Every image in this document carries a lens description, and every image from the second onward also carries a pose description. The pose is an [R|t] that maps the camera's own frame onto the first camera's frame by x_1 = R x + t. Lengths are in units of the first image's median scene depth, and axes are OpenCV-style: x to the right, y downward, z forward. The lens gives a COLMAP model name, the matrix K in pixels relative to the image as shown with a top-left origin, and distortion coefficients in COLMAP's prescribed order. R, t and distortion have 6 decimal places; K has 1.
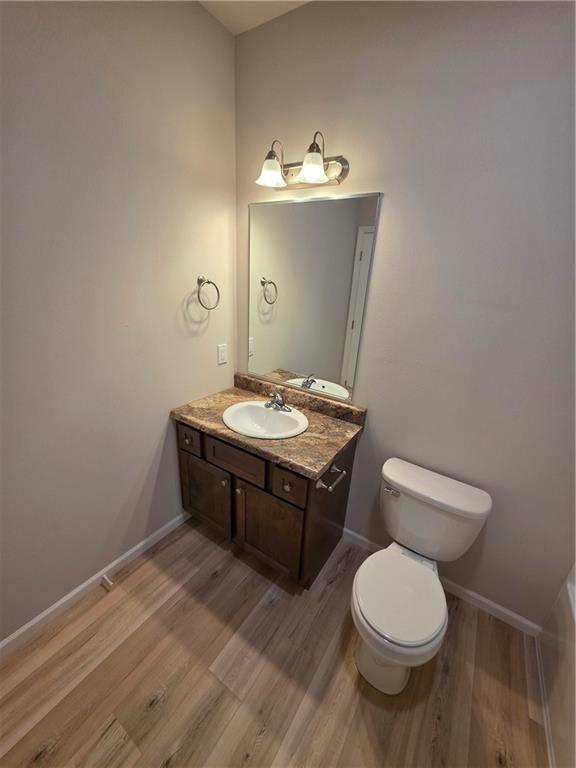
lens RADIAL K [[305.9, 0, 288.0], [0, 305.9, 384.0], [0, 0, 1]] dist [0.002854, -0.000136]
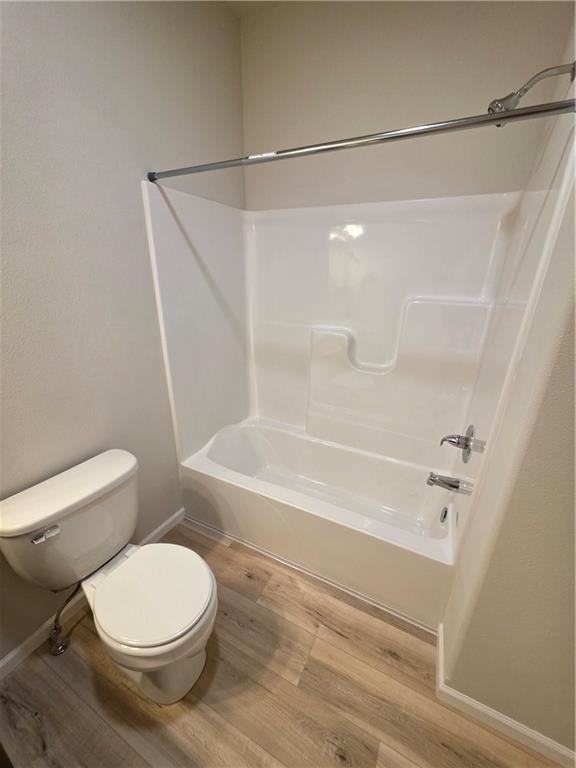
lens RADIAL K [[305.9, 0, 288.0], [0, 305.9, 384.0], [0, 0, 1]] dist [0.002854, -0.000136]
pose [[-0.108861, -0.388925, 0.914815, -0.226288], [0.316540, 0.858817, 0.402786, -0.038829], [-0.942312, 0.333423, 0.029618, 0.412653]]
